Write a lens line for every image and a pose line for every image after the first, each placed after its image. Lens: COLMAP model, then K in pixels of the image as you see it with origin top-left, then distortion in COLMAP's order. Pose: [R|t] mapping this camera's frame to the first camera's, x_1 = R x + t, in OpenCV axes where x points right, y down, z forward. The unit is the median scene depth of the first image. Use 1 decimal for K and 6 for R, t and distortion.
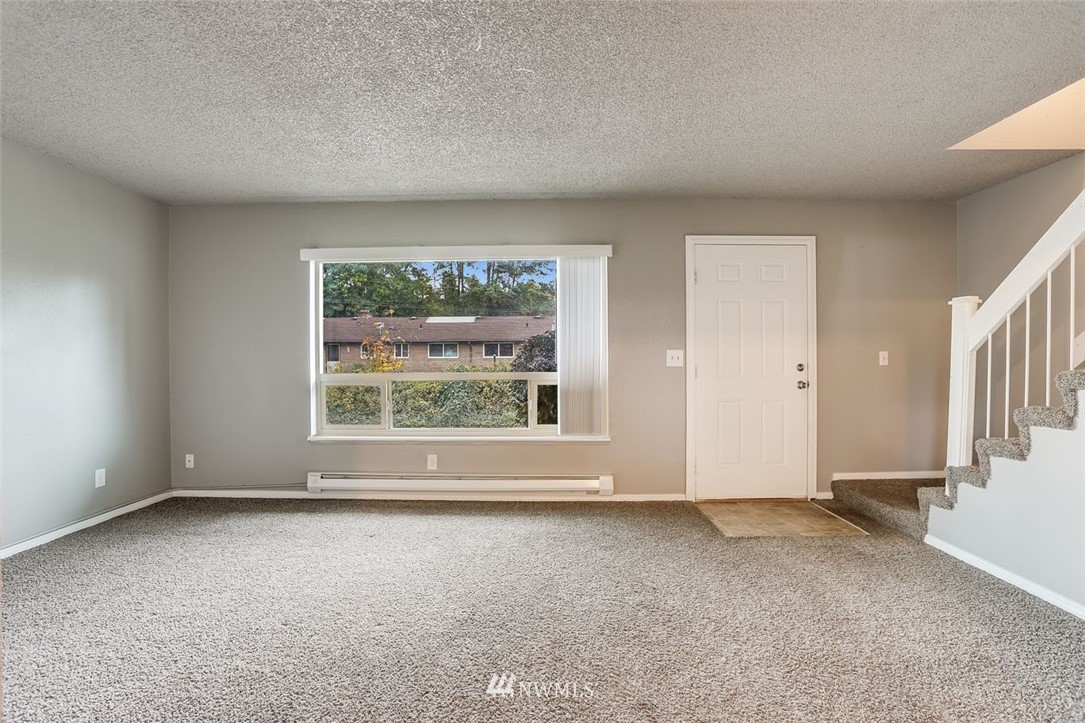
lens RADIAL K [[536.1, 0, 533.8], [0, 536.1, 361.4], [0, 0, 1]] dist [-0.056150, 0.020908]
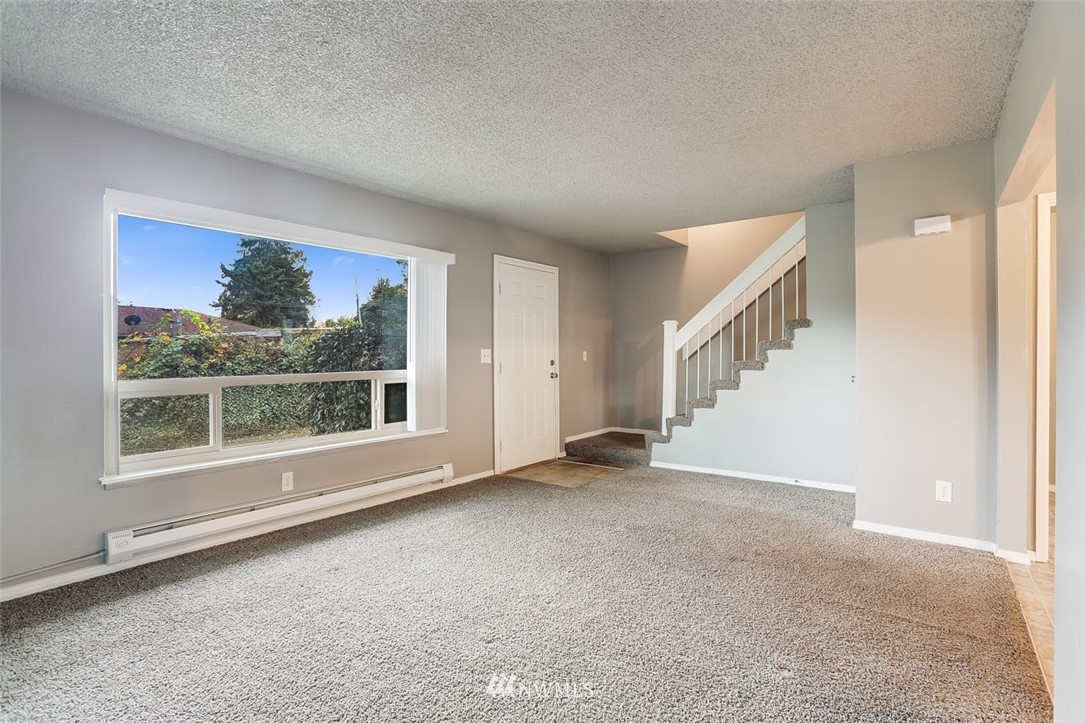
lens RADIAL K [[536.1, 0, 549.6], [0, 536.1, 352.5], [0, 0, 1]] dist [-0.056150, 0.020908]
pose [[0.589302, 0.004068, 0.807903, -0.621218], [0.007346, 0.999919, -0.010392, -0.000707], [-0.807879, 0.012059, 0.589224, 0.188125]]
